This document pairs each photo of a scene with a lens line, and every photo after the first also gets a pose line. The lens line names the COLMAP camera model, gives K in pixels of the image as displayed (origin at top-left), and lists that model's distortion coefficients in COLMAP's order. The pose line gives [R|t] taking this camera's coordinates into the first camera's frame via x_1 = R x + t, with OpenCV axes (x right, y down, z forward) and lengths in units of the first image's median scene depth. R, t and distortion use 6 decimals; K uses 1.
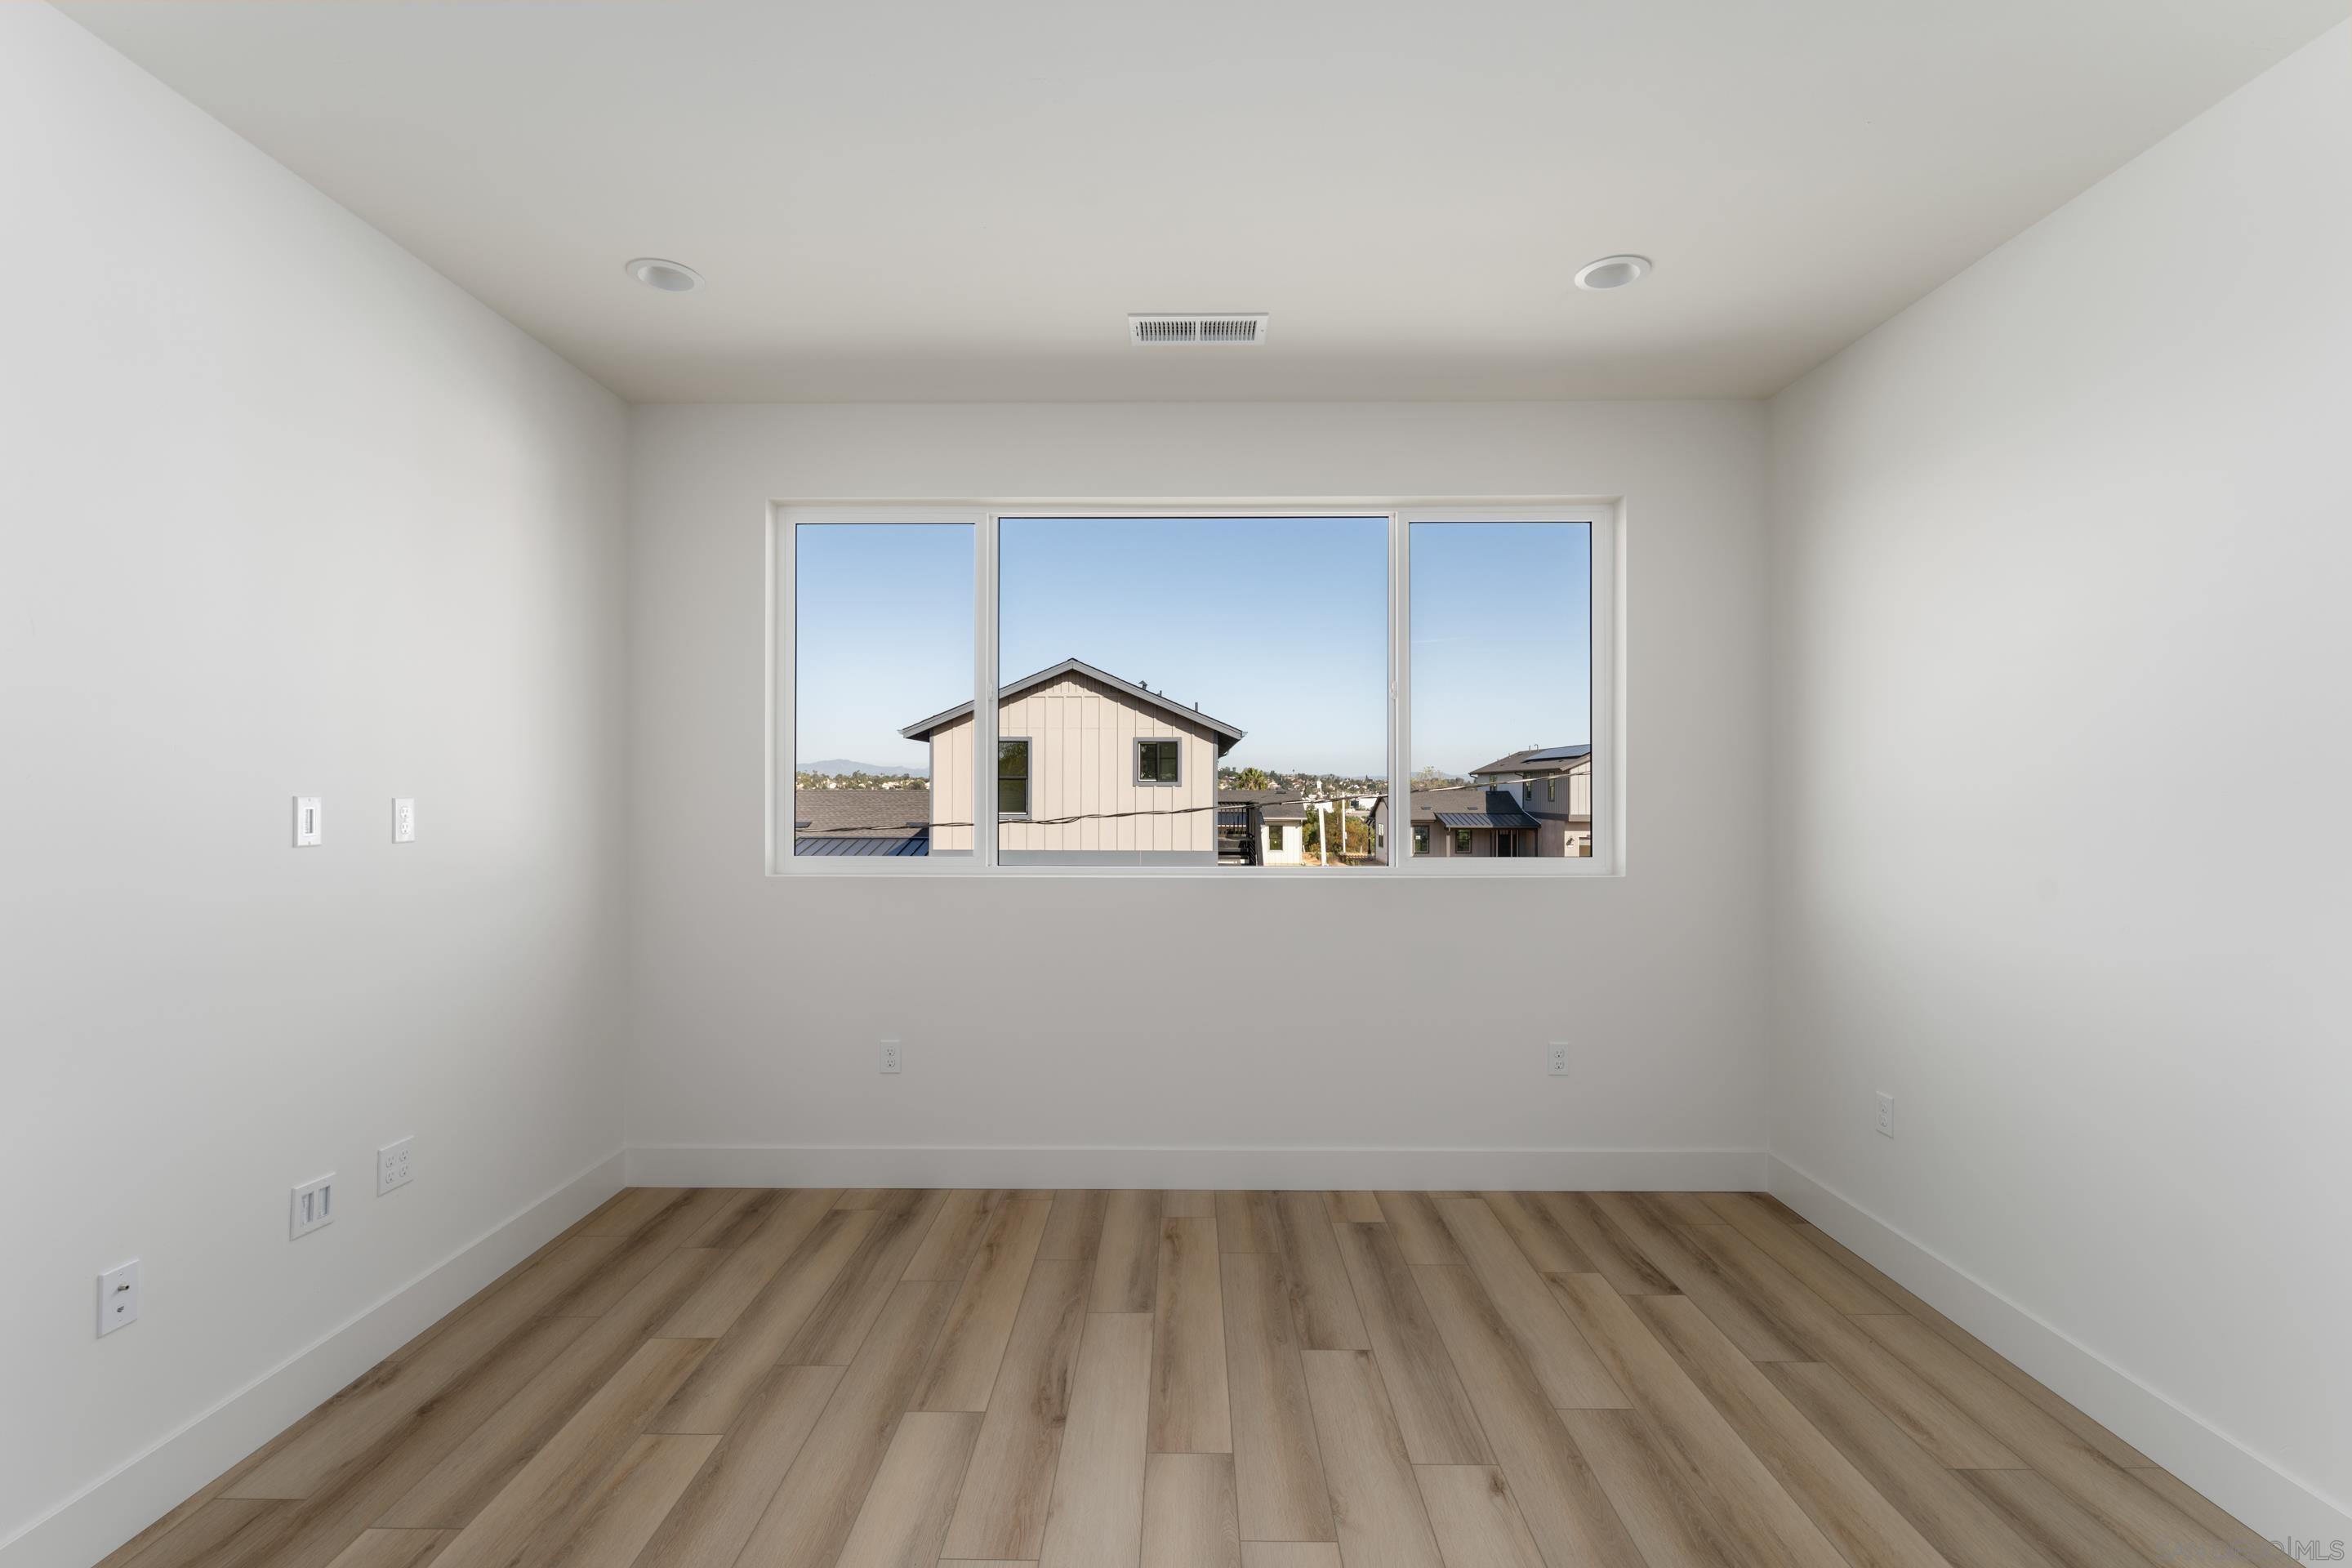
lens RADIAL K [[1064.0, 0, 1173.9], [0, 1064.0, 789.0], [0, 0, 1]] dist [0.002460, -0.001216]
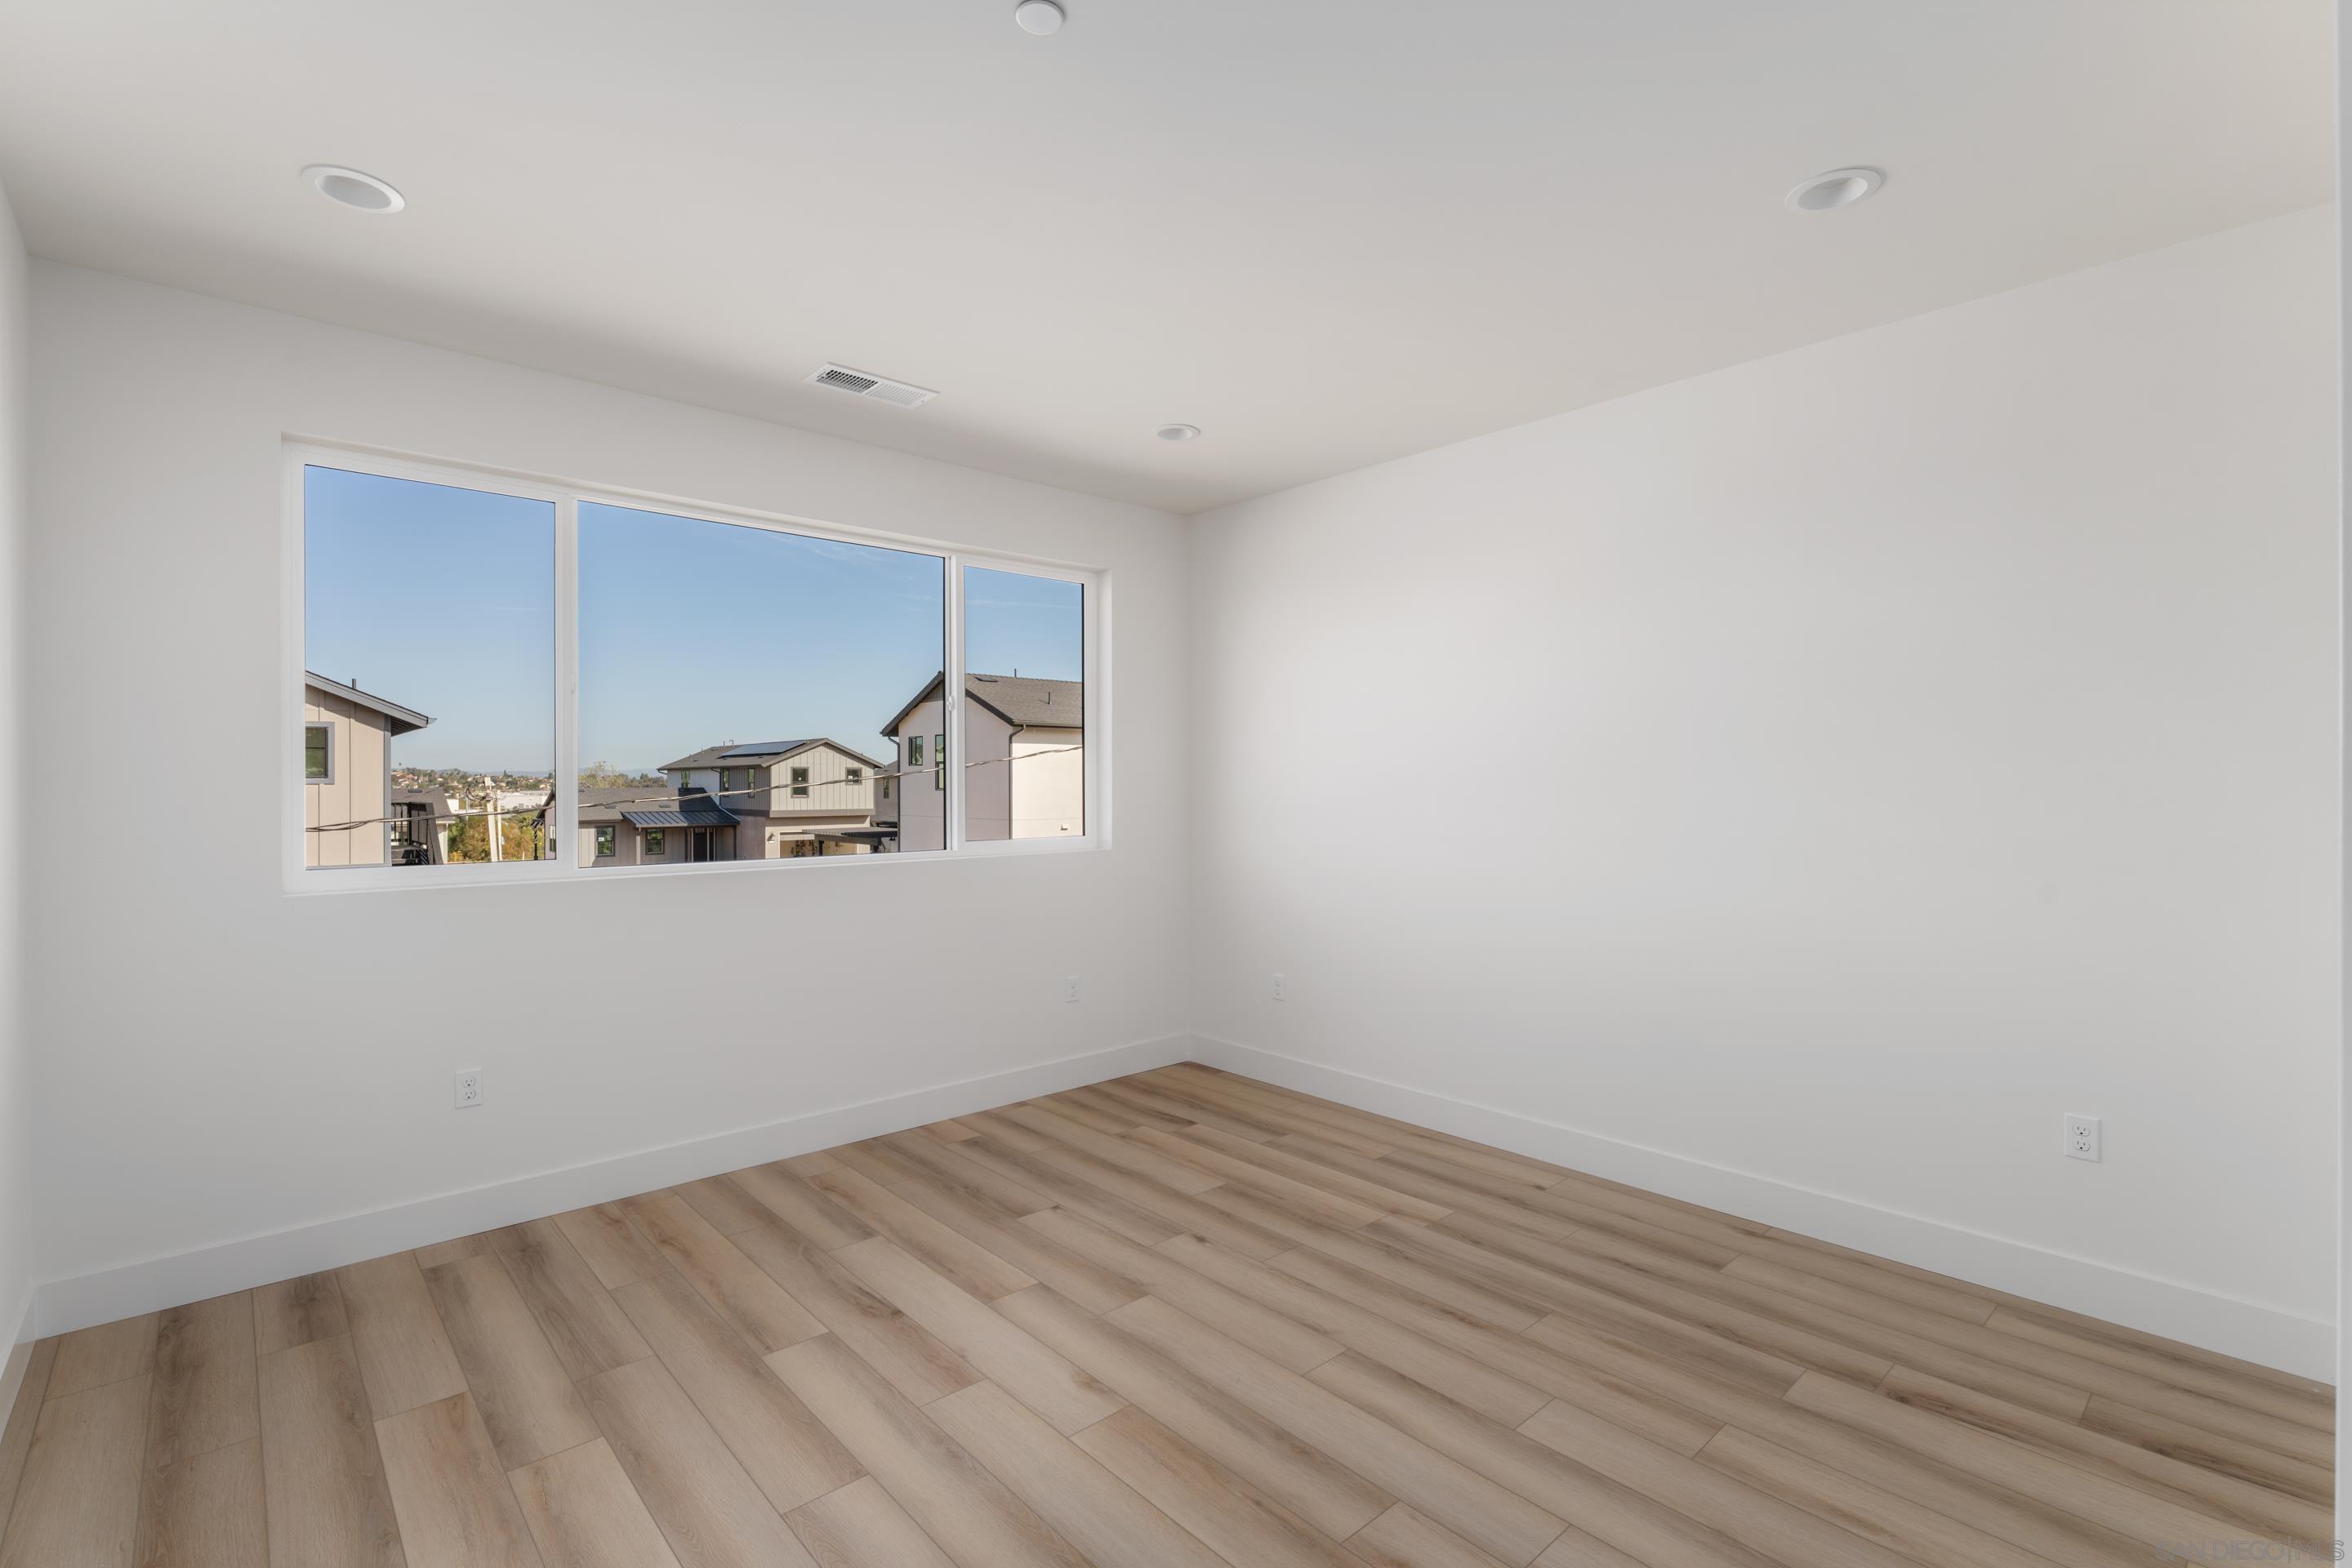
lens RADIAL K [[1064.0, 0, 1183.3], [0, 1064.0, 784.3], [0, 0, 1]] dist [0.002460, -0.001216]
pose [[0.733843, -0.004940, 0.679301, -0.452279], [0.005481, 0.999984, 0.001352, -0.000779], [-0.679296, 0.002731, 0.733859, -0.064784]]
